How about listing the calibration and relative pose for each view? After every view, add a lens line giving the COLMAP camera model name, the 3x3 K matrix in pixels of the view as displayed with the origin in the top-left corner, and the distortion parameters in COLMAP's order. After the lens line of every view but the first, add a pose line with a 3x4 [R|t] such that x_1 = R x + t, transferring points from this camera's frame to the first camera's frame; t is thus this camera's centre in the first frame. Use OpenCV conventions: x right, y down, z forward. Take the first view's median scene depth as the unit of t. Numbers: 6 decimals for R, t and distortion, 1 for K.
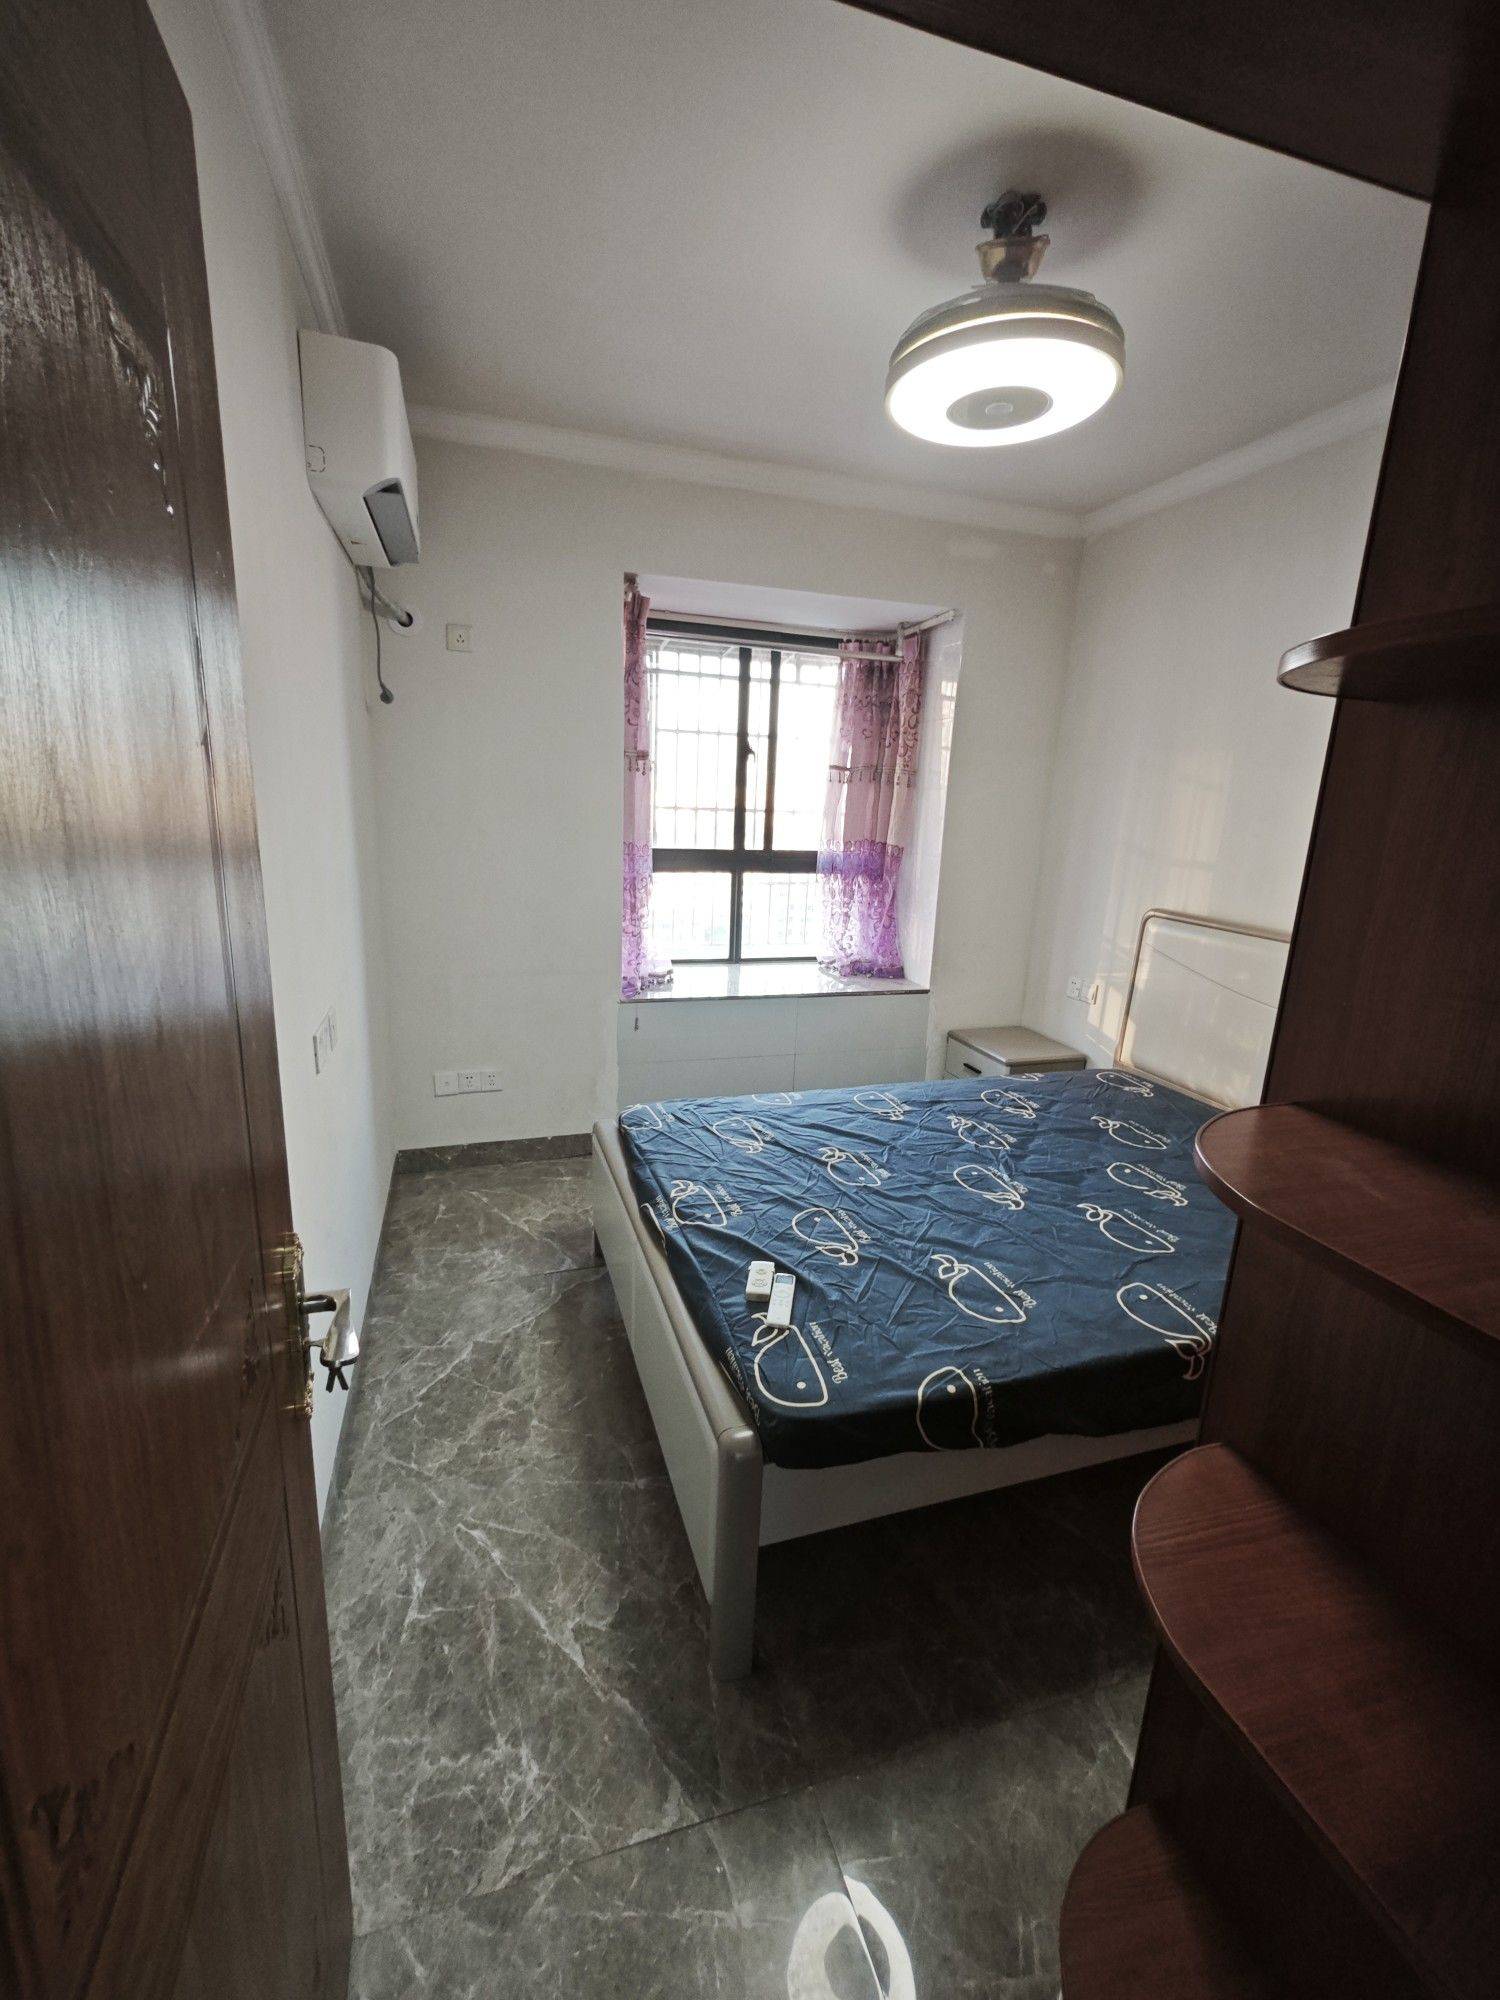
lens RADIAL K [[856.1, 0, 744.3], [0, 856.1, 989.6], [0, 0, 1]] dist [0.006179, -0.001900]
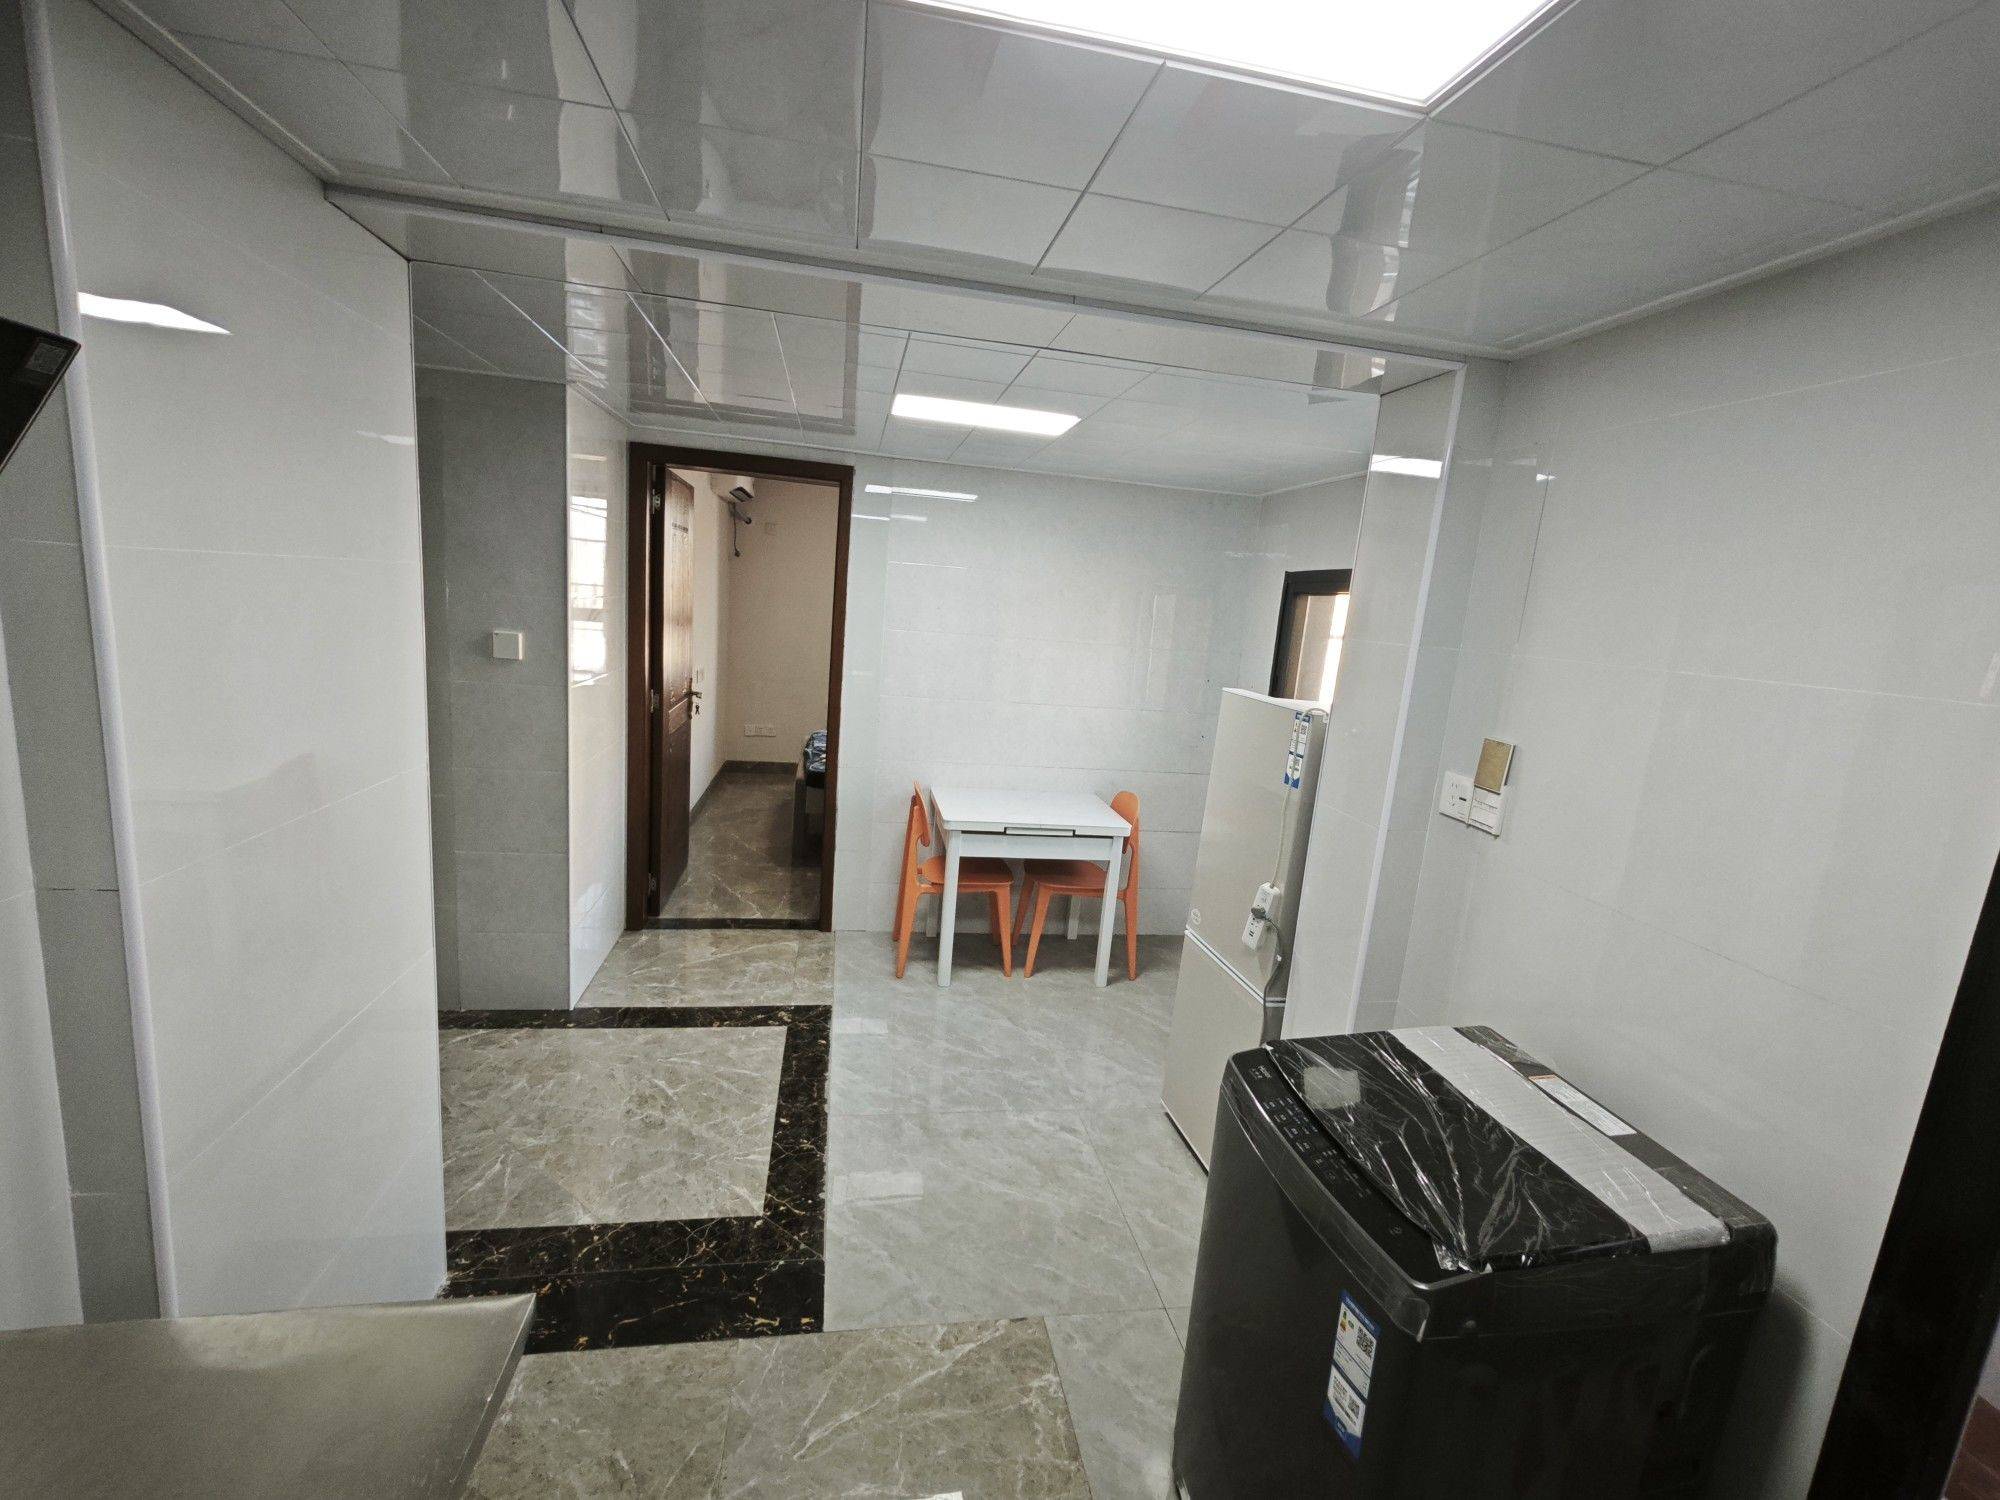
lens RADIAL K [[856.1, 0, 995.7], [0, 856.1, 751.7], [0, 0, 1]] dist [0.006179, -0.001900]
pose [[0.990301, 0.064649, -0.122985, 0.802636], [-0.071952, 0.995841, -0.055895, 0.368579], [0.118860, 0.064201, 0.990833, -1.589000]]
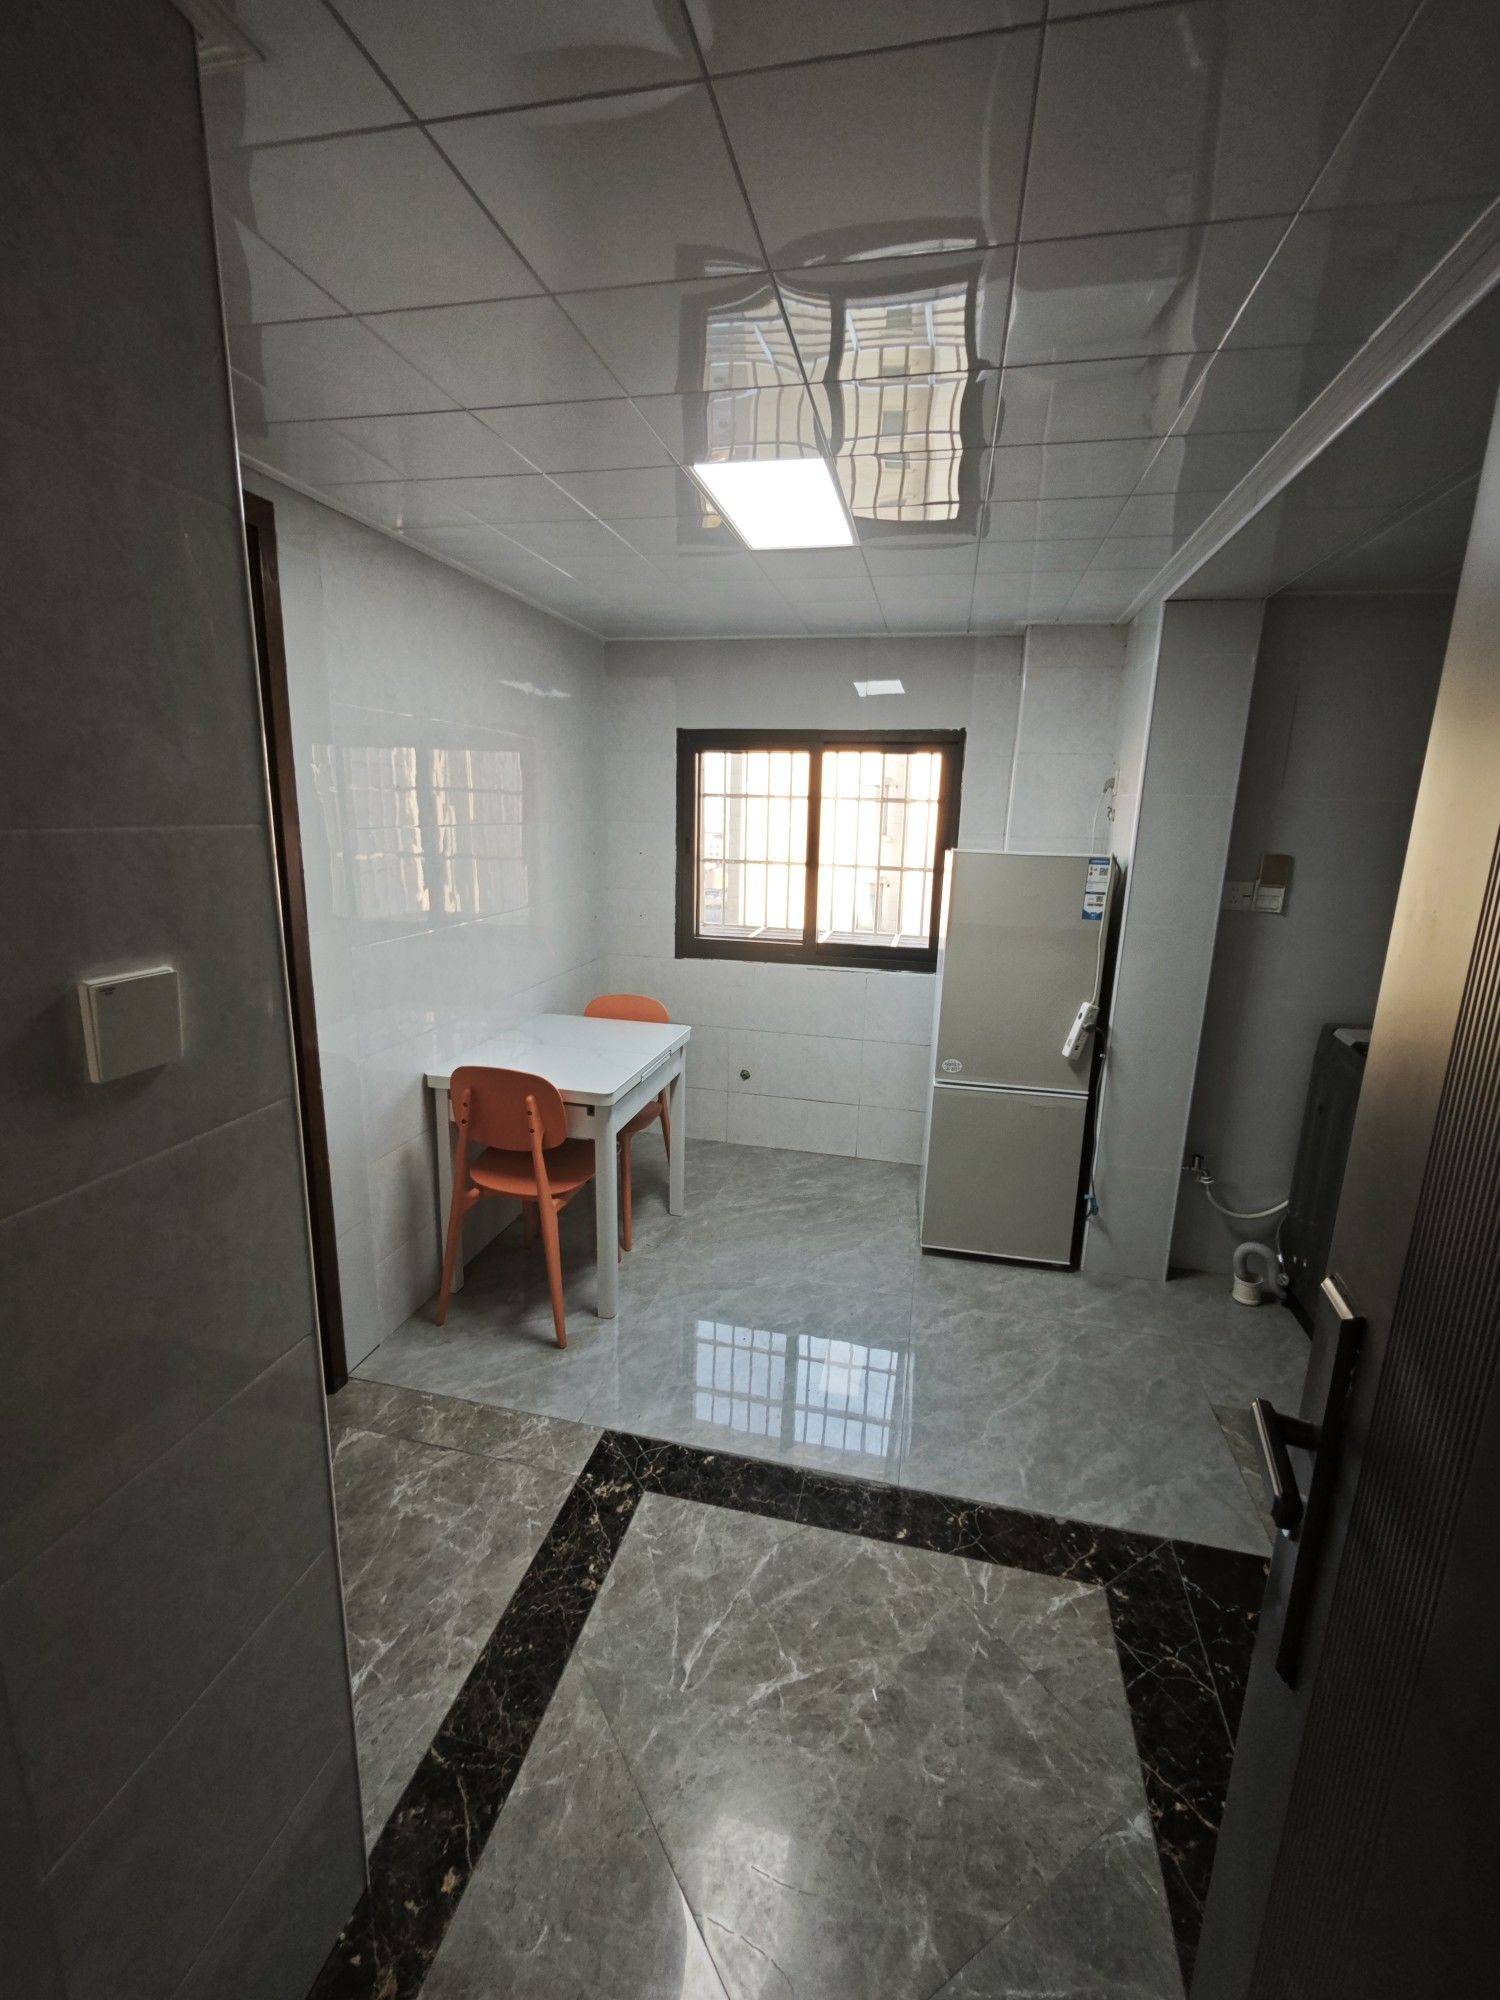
lens RADIAL K [[856.1, 0, 749.9], [0, 856.1, 994.7], [0, 0, 1]] dist [0.006179, -0.001900]
pose [[0.507283, -0.210599, 0.835651, -0.283309], [0.188912, 0.973270, 0.130602, 0.177502], [-0.840819, 0.091612, 0.533508, -0.773757]]
